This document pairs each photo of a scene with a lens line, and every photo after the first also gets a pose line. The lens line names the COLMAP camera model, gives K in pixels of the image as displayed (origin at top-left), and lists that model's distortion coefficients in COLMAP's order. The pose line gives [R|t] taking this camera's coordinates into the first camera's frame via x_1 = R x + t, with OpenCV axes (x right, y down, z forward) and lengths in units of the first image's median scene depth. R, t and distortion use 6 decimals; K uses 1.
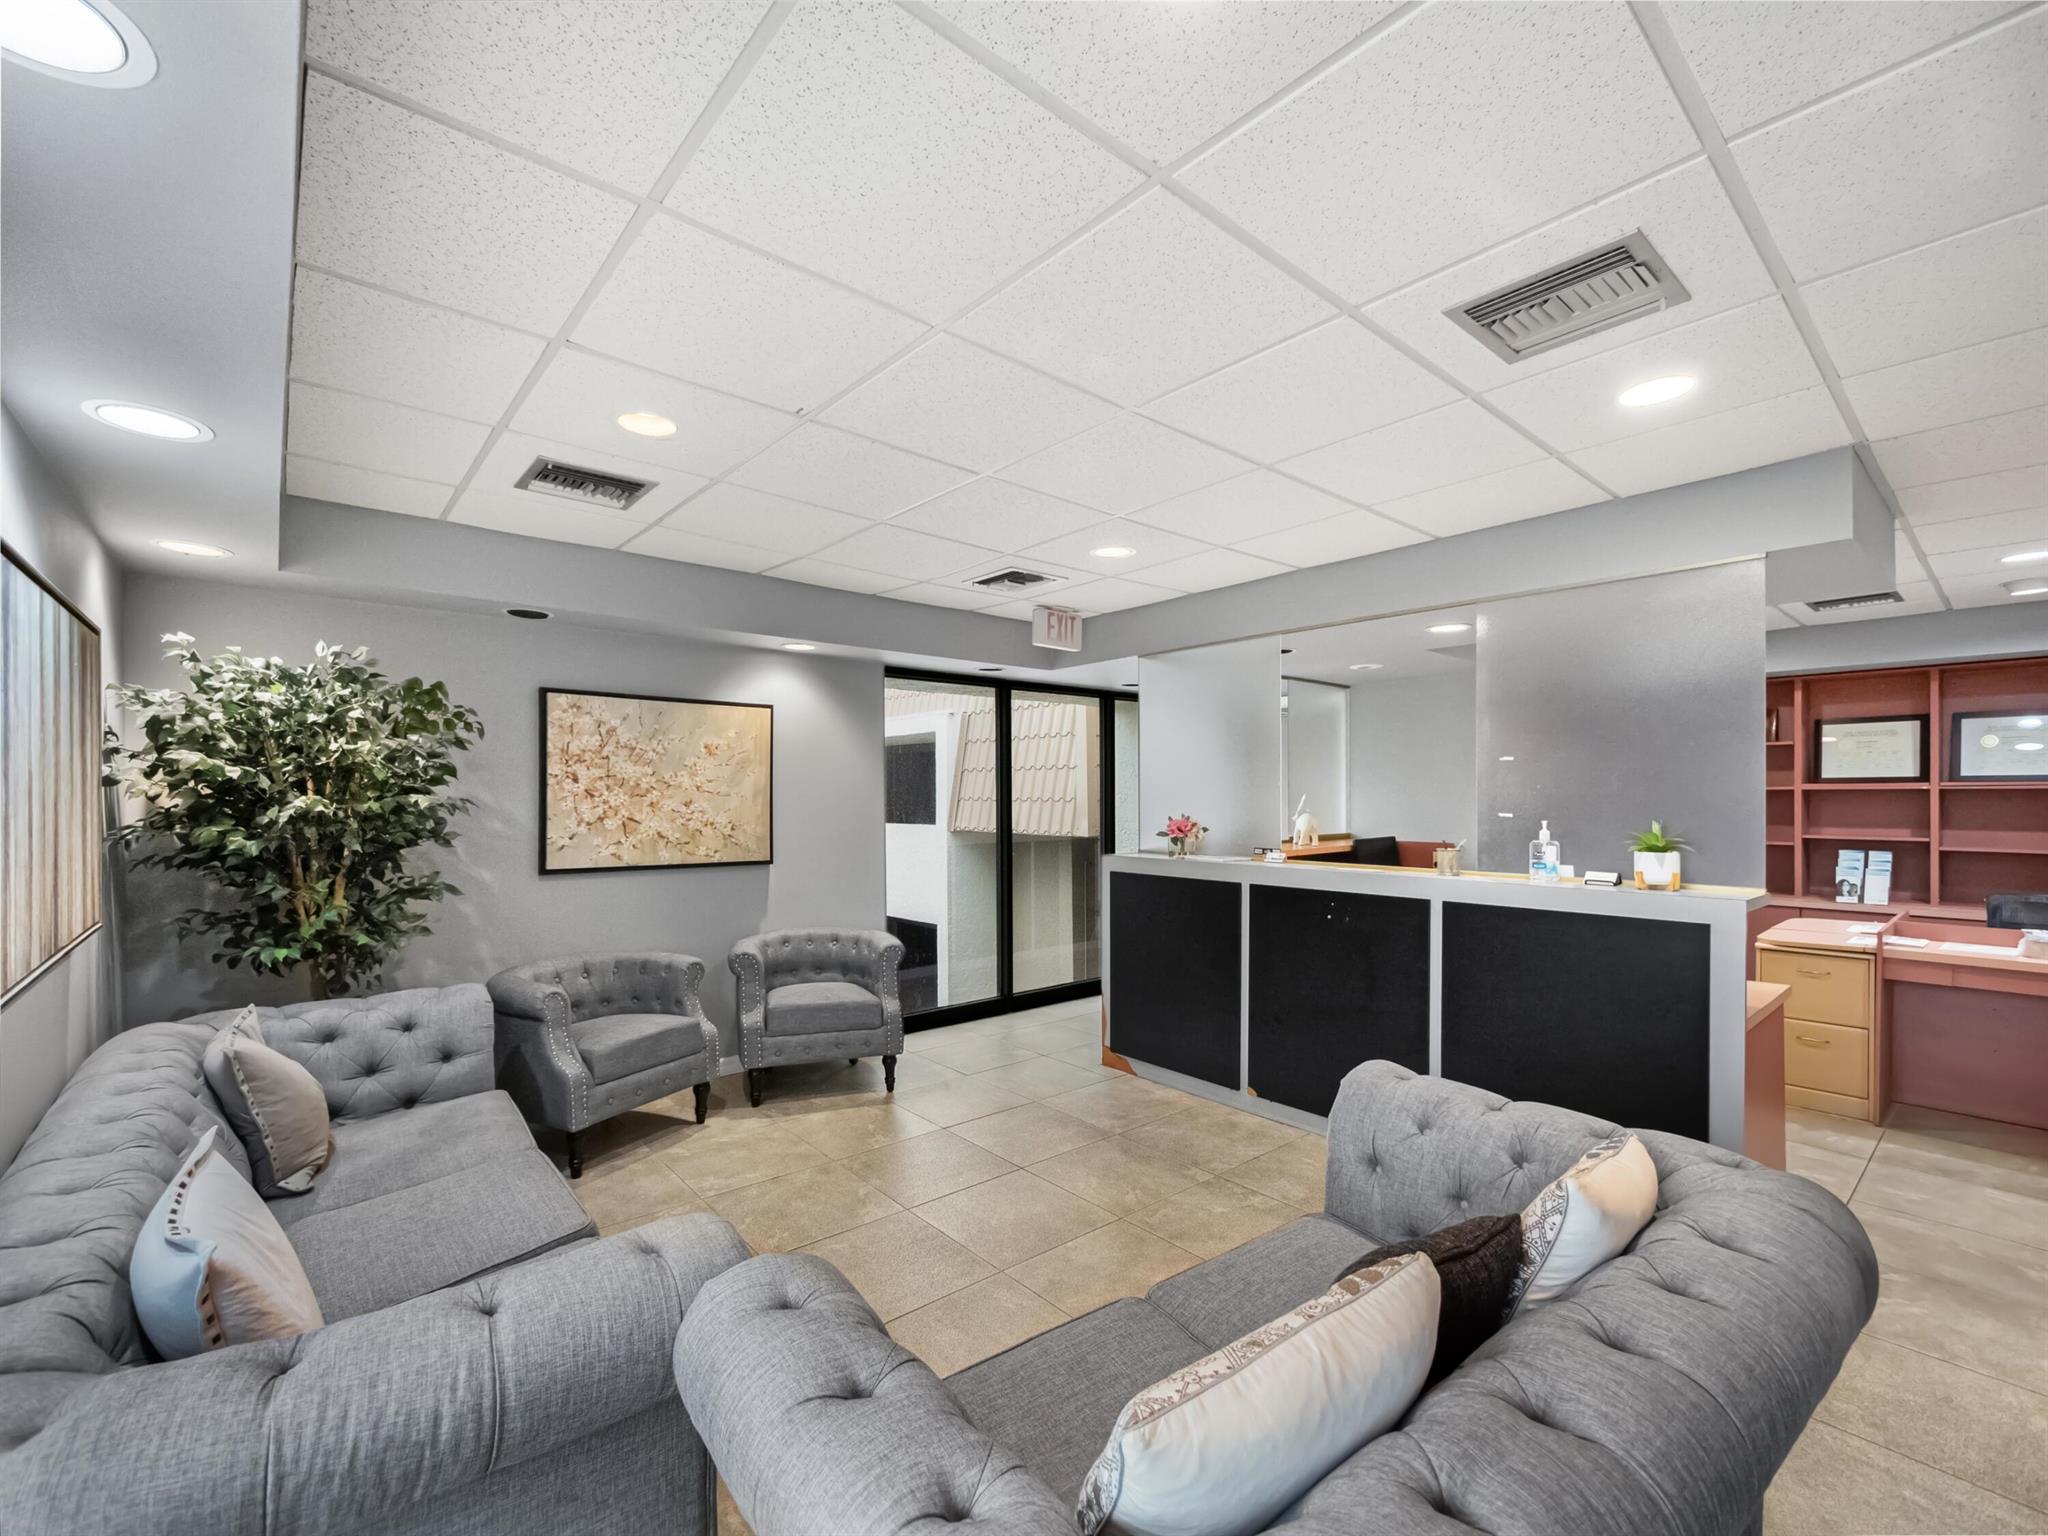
lens RADIAL K [[884.9, 0, 1033.2], [0, 884.9, 786.3], [0, 0, 1]] dist [-0.002691, 0.000020]
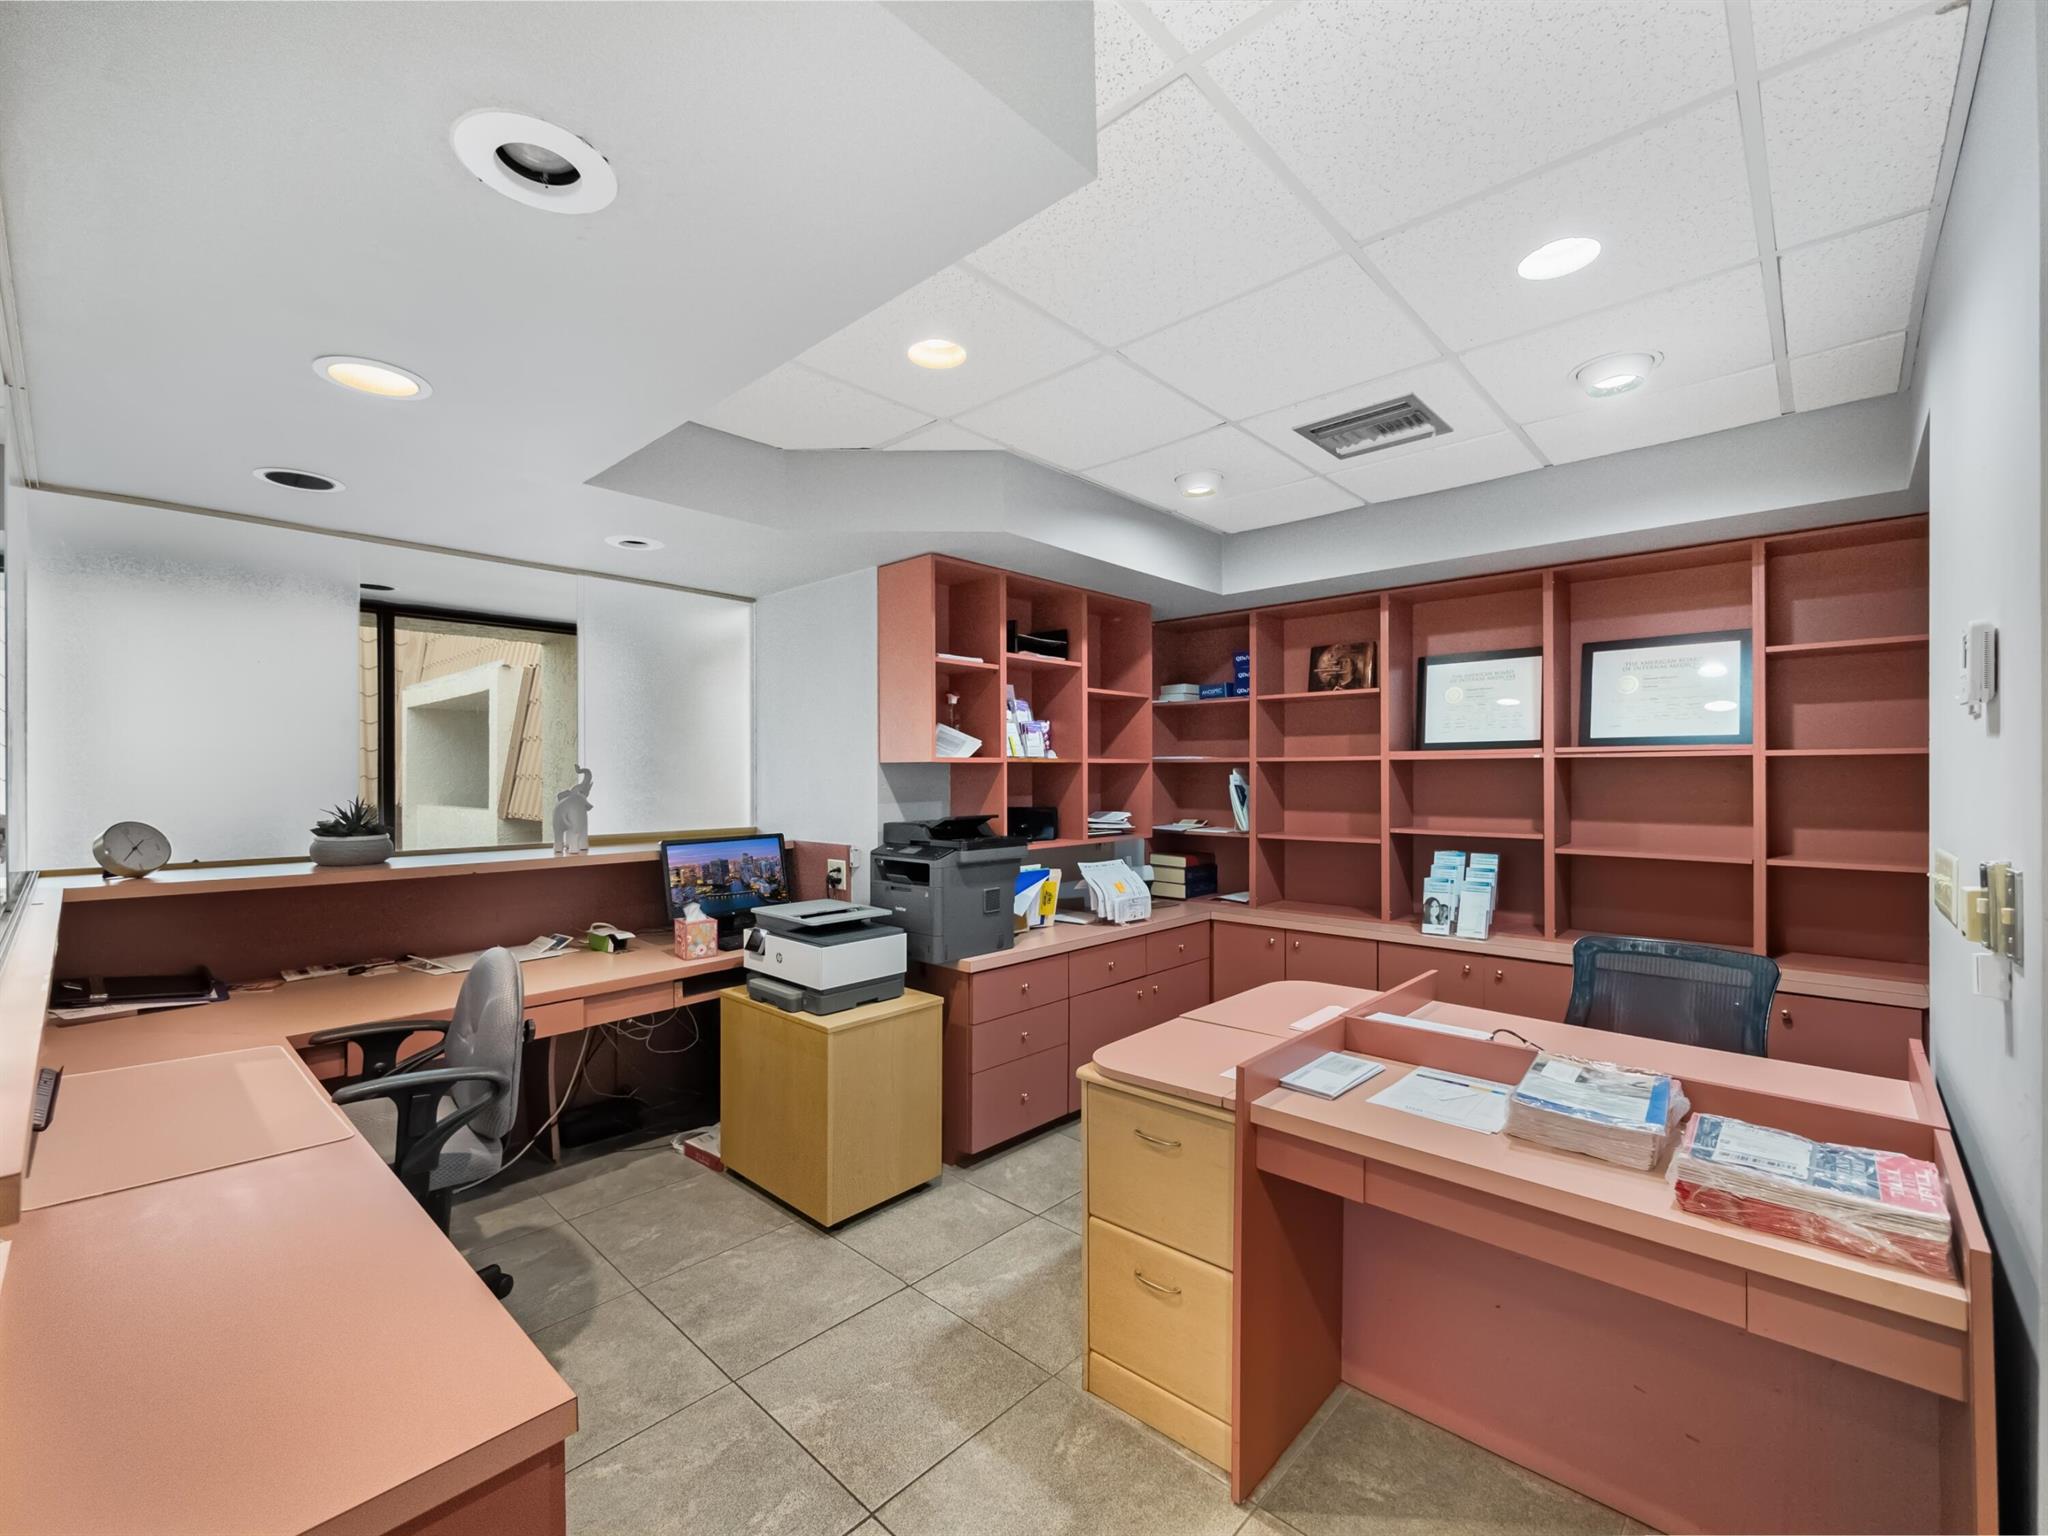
lens RADIAL K [[884.9, 0, 1013.3], [0, 884.9, 768.8], [0, 0, 1]] dist [-0.002691, 0.000020]
pose [[0.993791, 0.001180, 0.111254, 0.528676], [-0.001478, 0.999996, 0.002597, 0.009071], [-0.111250, -0.002745, 0.993789, 0.379706]]
